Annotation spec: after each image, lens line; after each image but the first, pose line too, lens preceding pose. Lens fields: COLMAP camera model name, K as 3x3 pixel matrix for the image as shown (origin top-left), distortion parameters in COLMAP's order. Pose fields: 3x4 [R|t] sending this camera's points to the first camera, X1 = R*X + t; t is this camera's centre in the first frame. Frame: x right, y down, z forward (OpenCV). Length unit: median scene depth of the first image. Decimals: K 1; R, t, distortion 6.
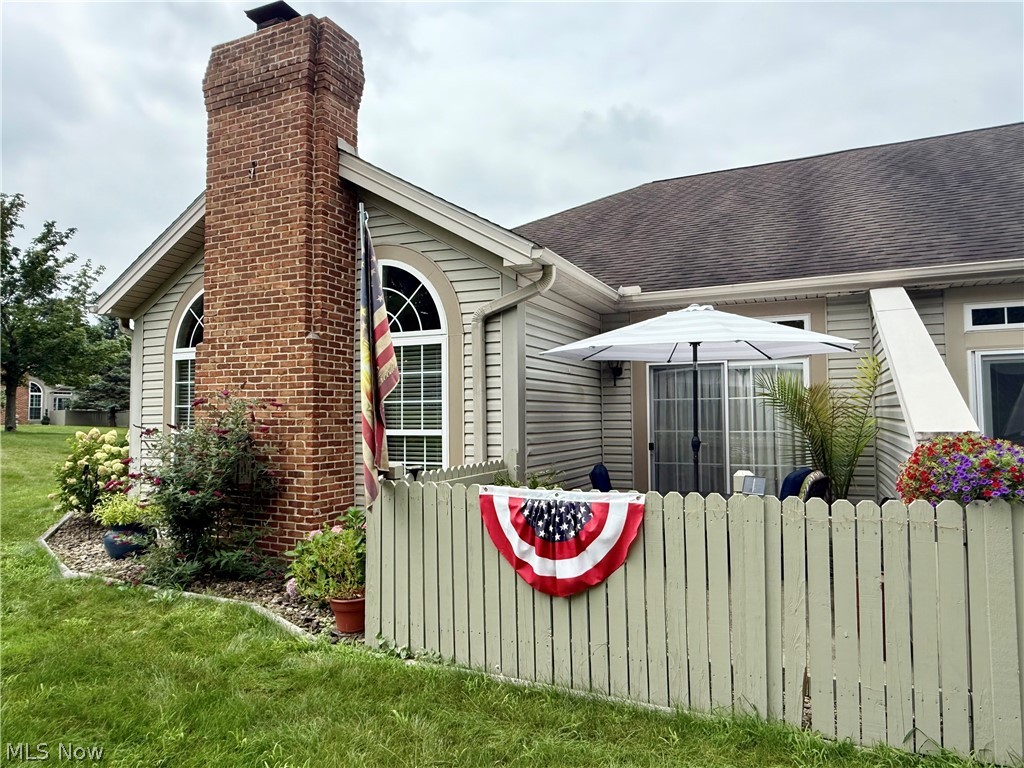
lens RADIAL K [[651.4, 0, 512.3], [0, 651.4, 385.2], [0, 0, 1]] dist [-0.001706, 0.002397]
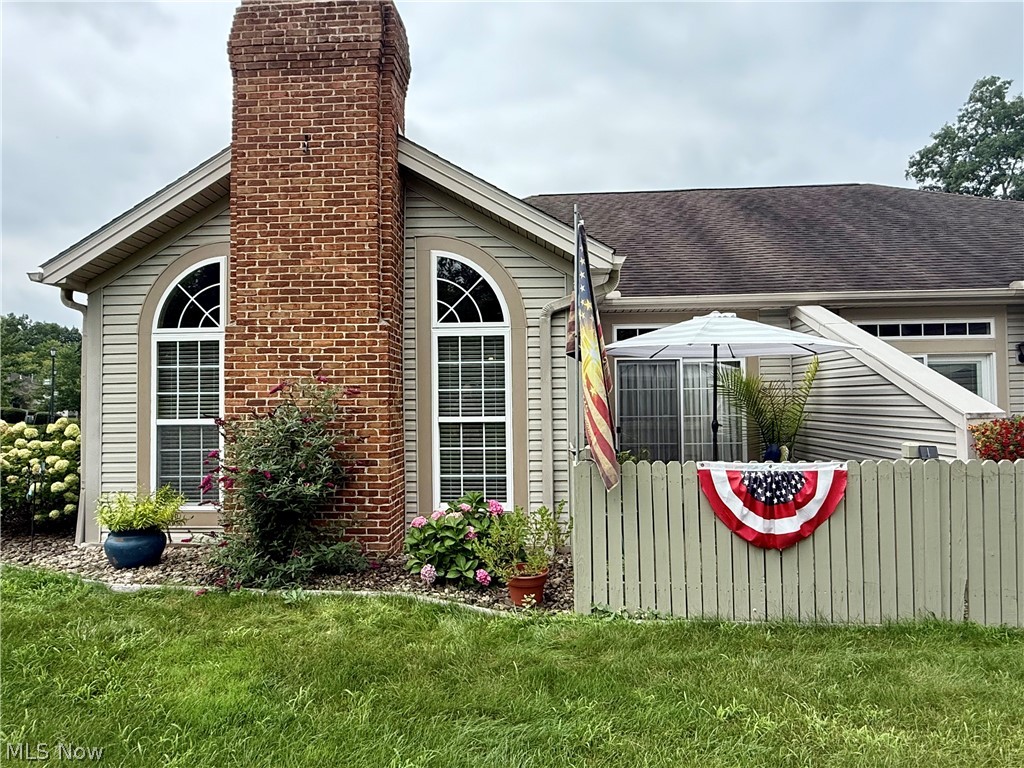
lens RADIAL K [[615.3, 0, 511.7], [0, 615.3, 385.0], [0, 0, 1]] dist [0.000986, -0.000018]
pose [[0.934234, 0.009393, 0.356538, -0.454150], [-0.014320, 0.999835, 0.011182, 0.005629], [-0.356374, -0.015553, 0.934214, 0.056673]]
